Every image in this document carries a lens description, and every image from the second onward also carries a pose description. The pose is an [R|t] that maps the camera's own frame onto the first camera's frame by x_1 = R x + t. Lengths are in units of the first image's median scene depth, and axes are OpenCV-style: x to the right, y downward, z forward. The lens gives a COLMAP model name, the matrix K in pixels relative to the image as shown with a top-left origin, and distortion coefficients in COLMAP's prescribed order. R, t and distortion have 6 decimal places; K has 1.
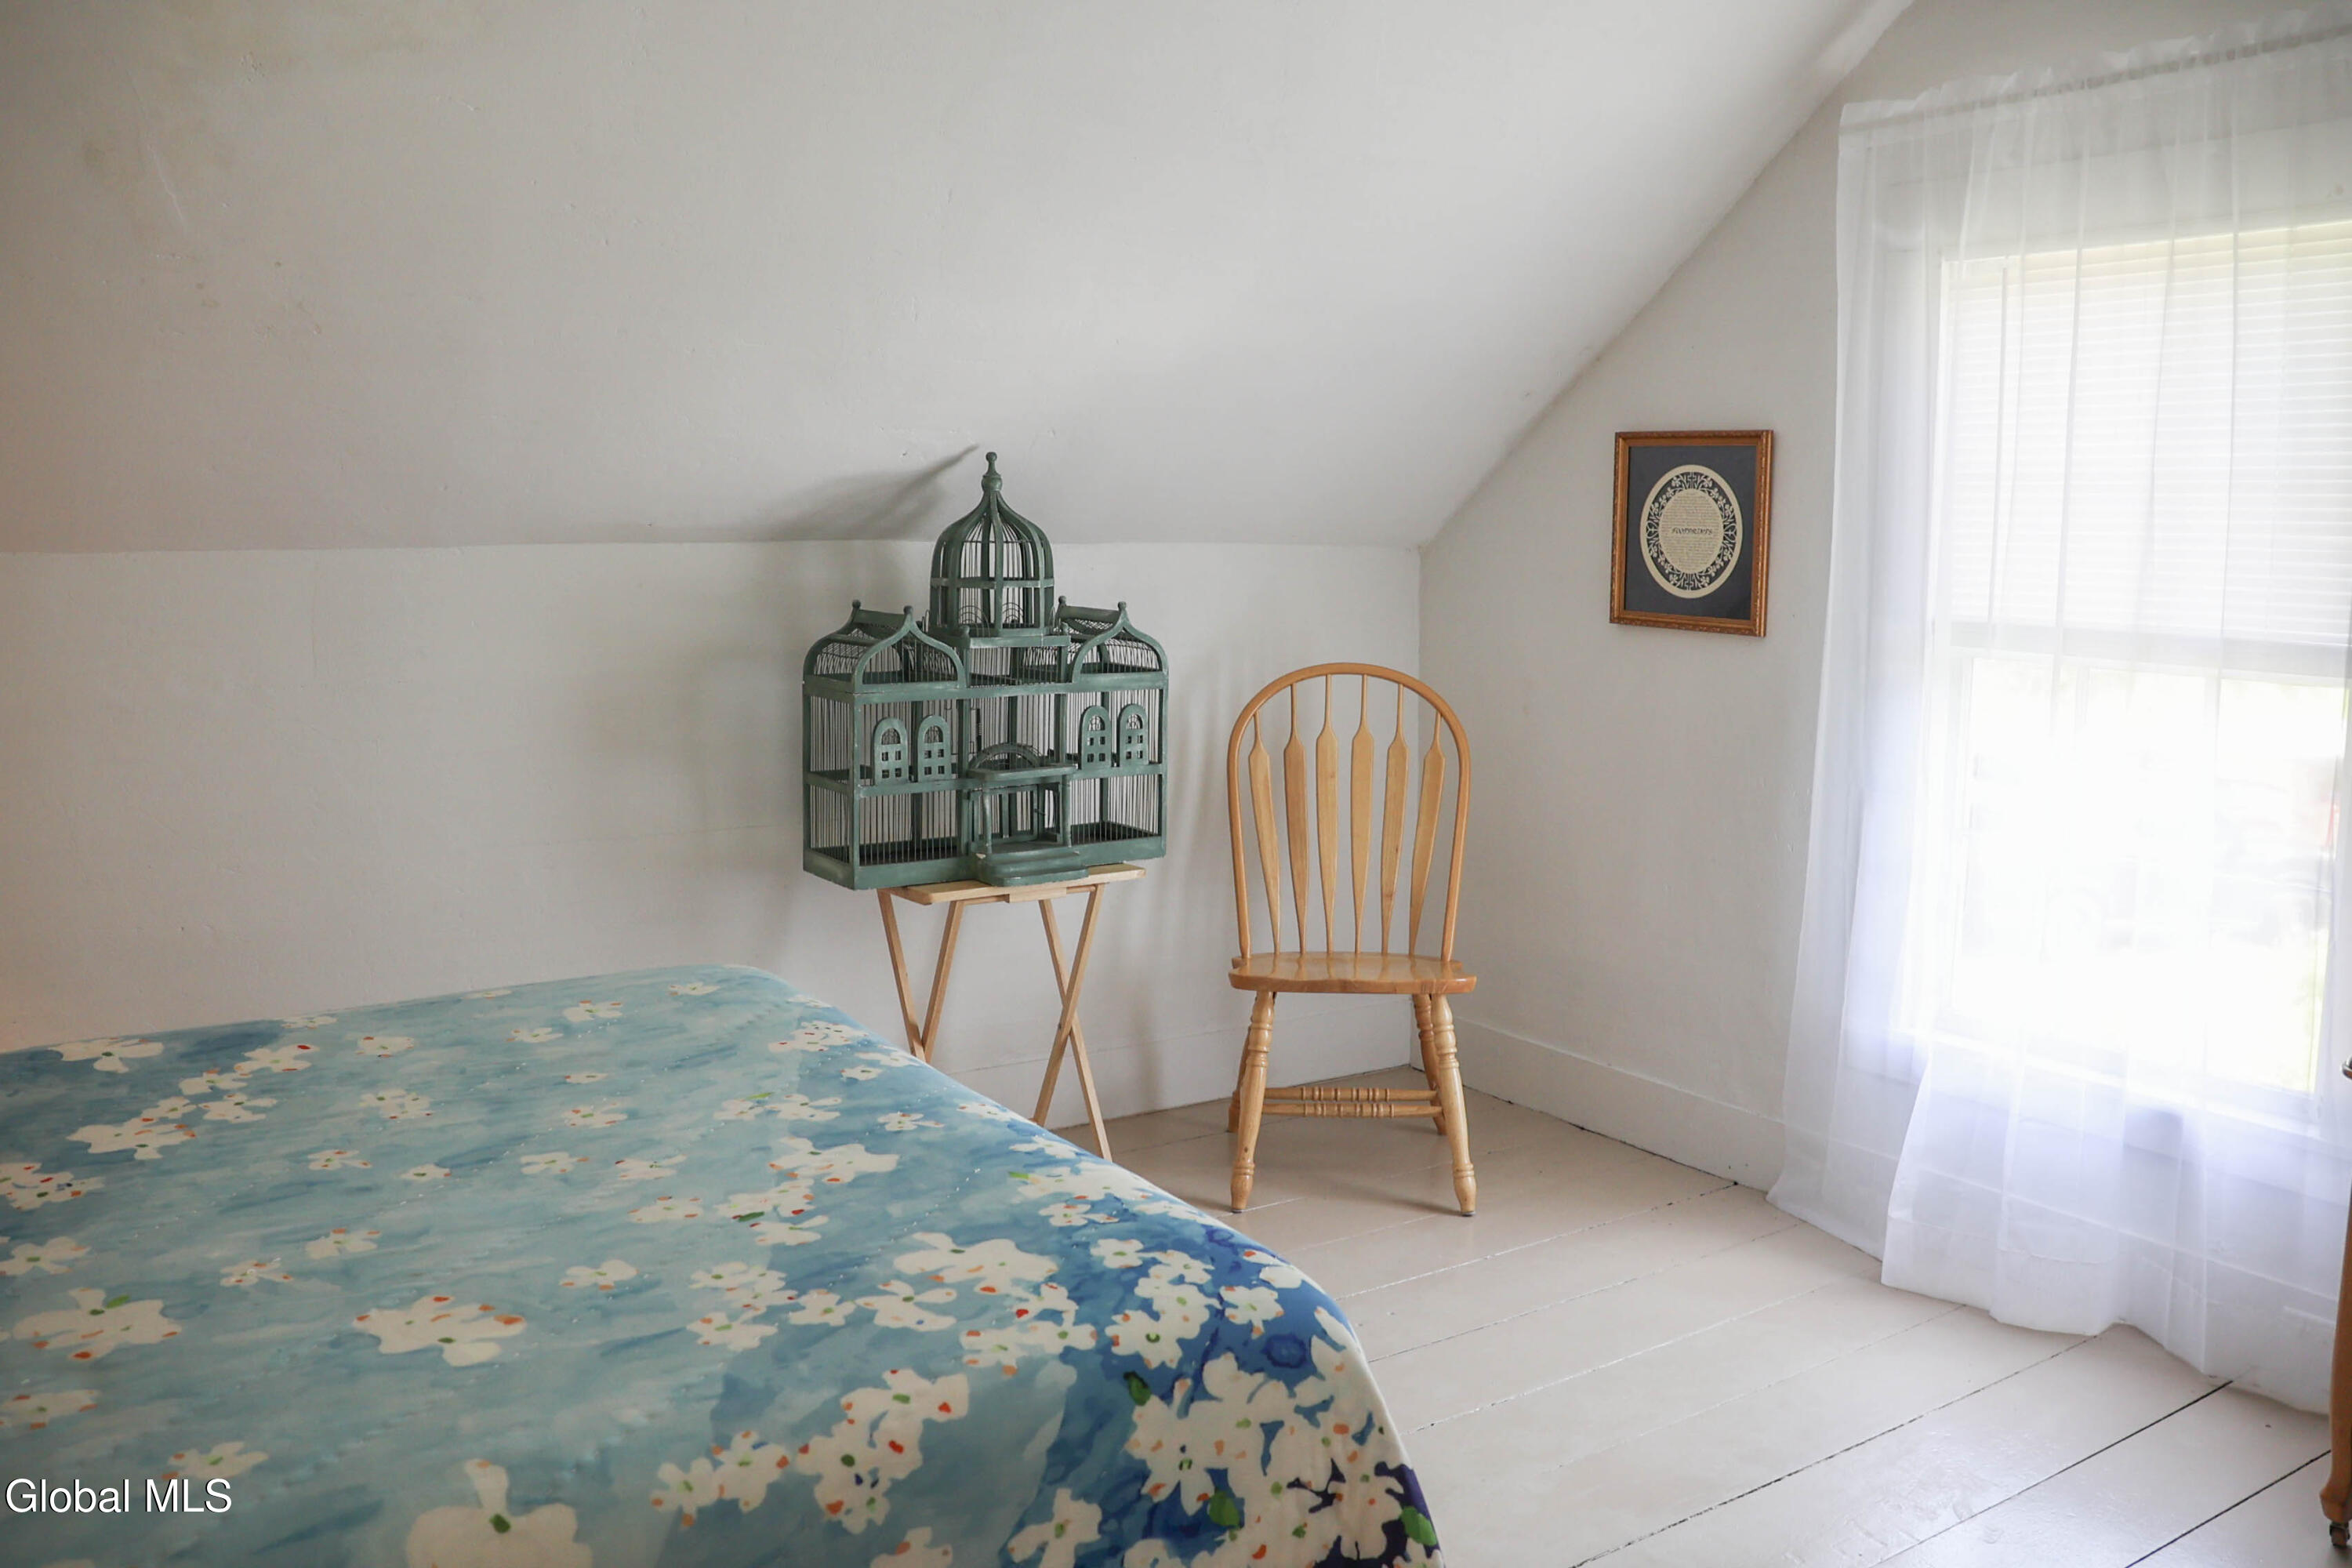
lens RADIAL K [[1995.9, 0, 1181.8], [0, 1995.9, 746.4], [0, 0, 1]] dist [-0.148738, 0.126703]
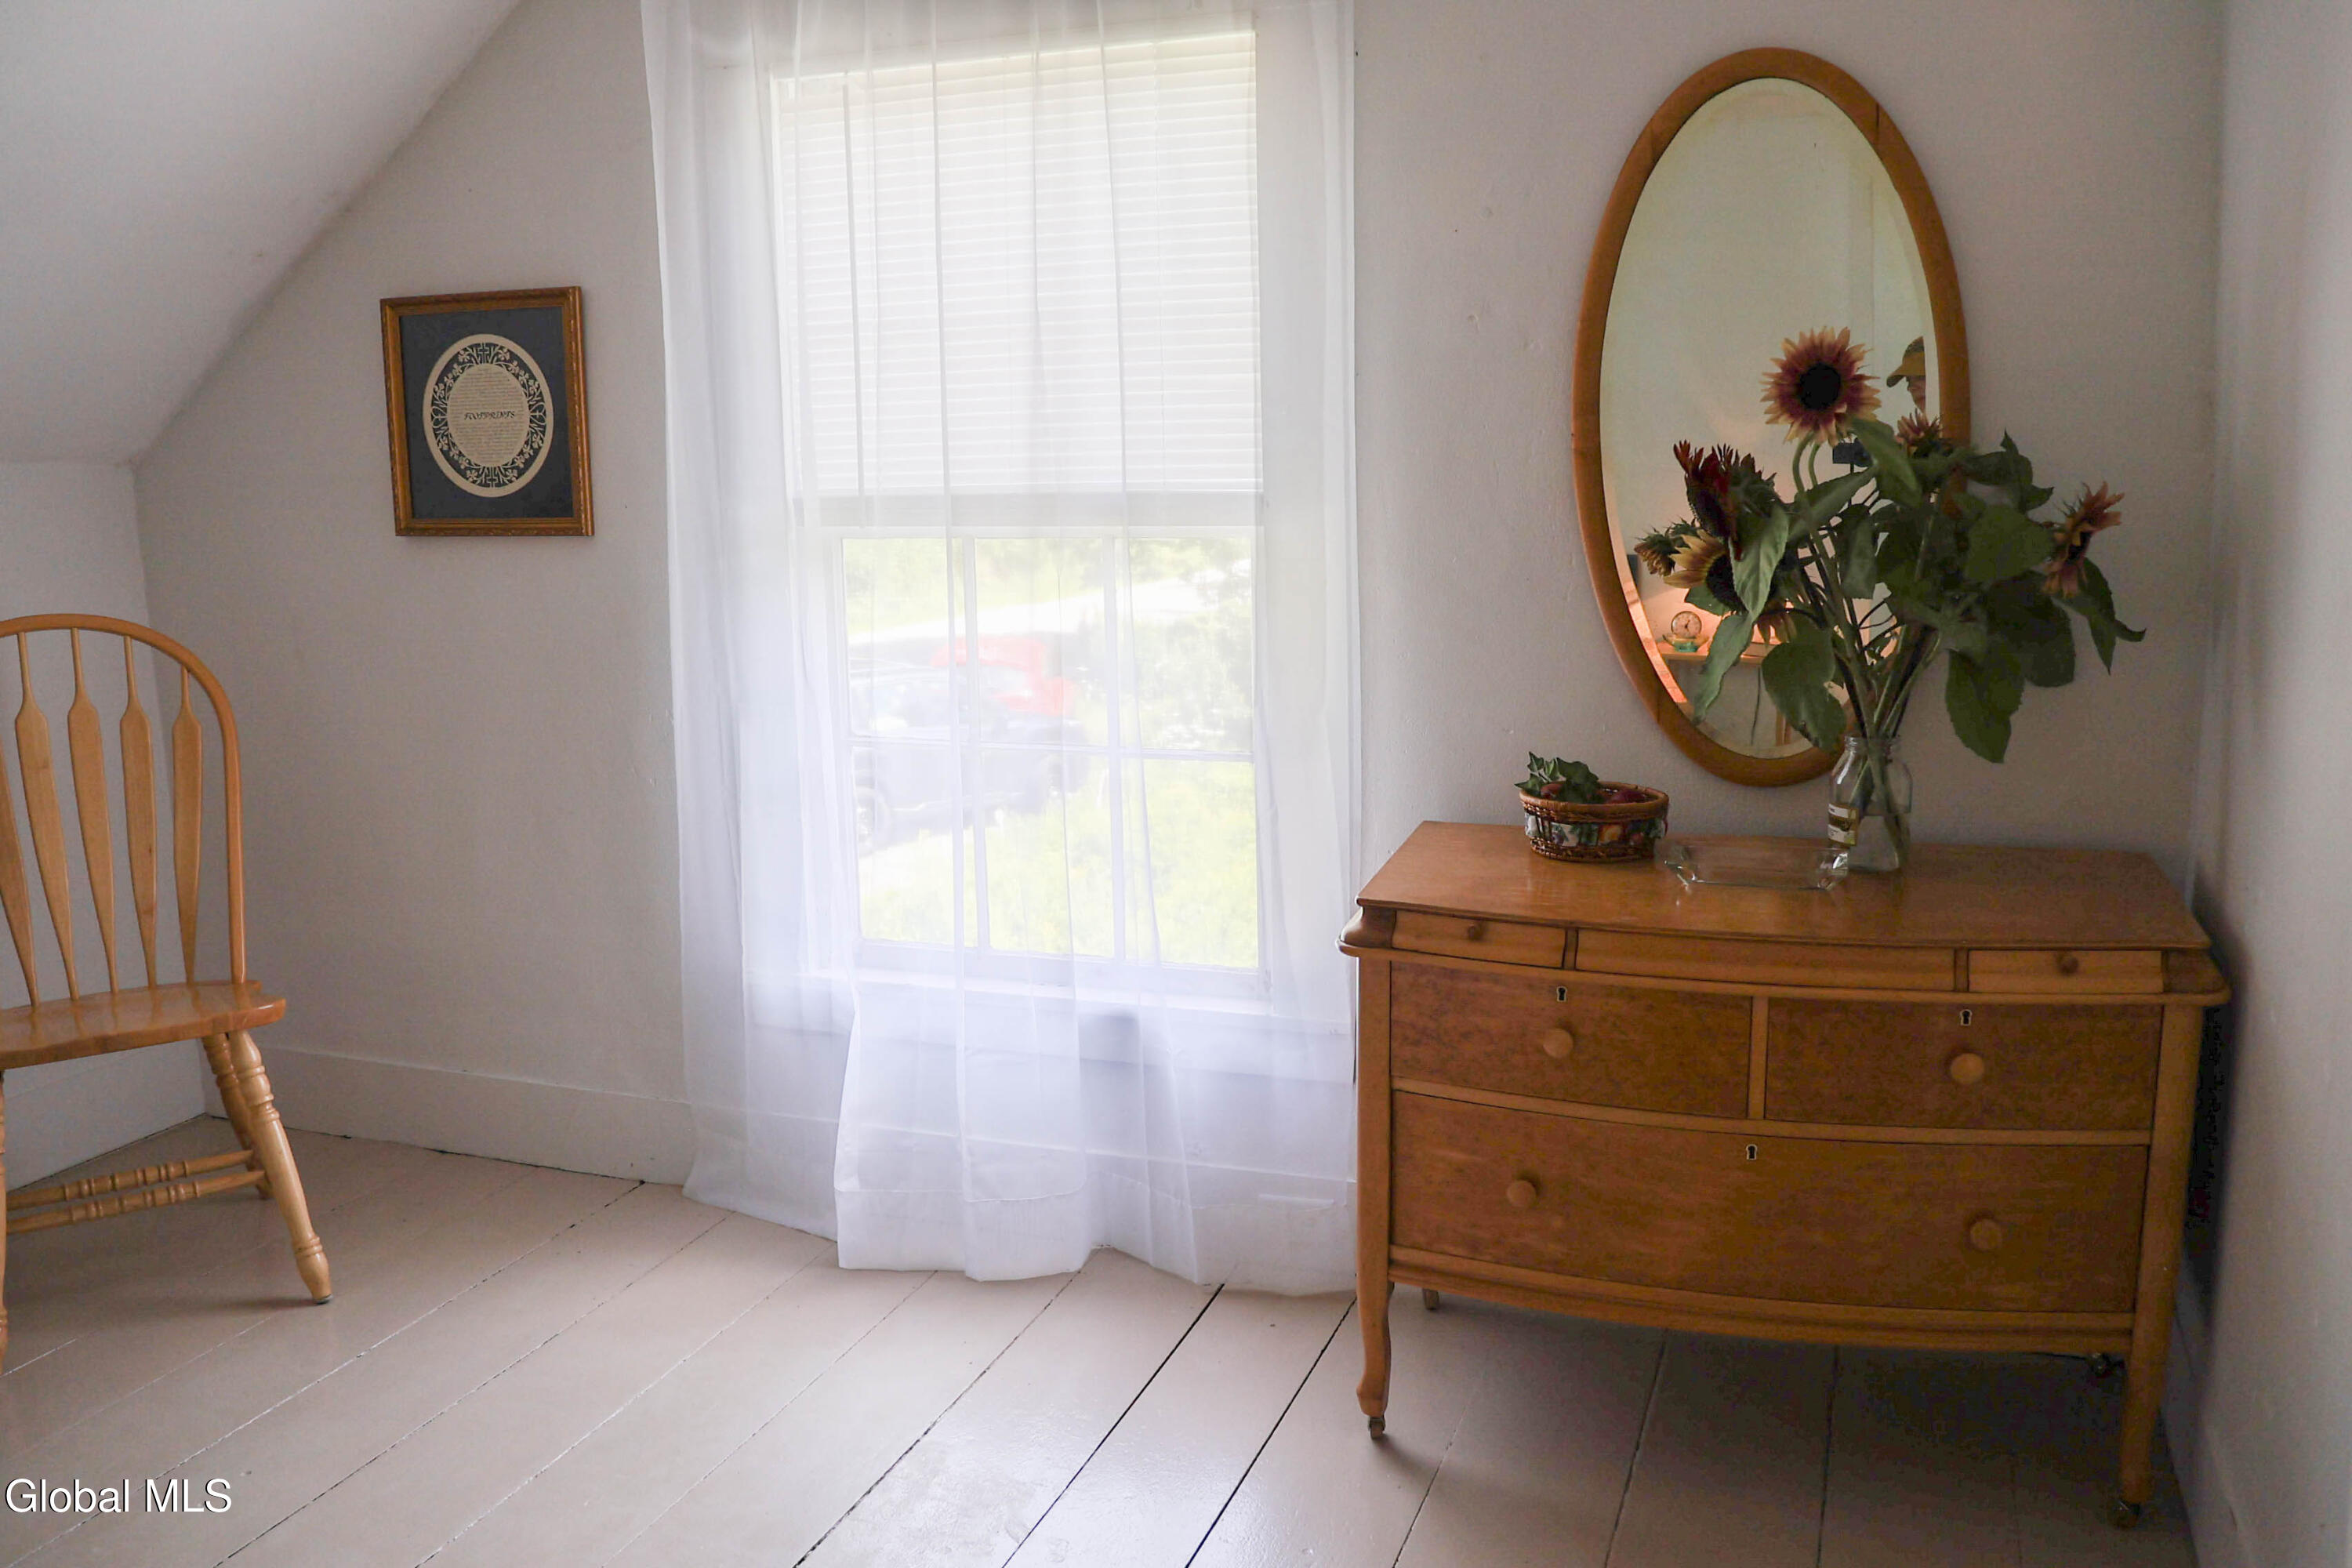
lens RADIAL K [[1903.6, 0, 1197.9], [0, 1903.6, 758.2], [0, 0, 1]] dist [-0.157536, 0.104981]
pose [[0.795791, -0.124594, 0.592615, 0.017672], [0.097405, 0.992199, 0.077805, 0.001221], [-0.597687, -0.004193, 0.801719, 0.207455]]
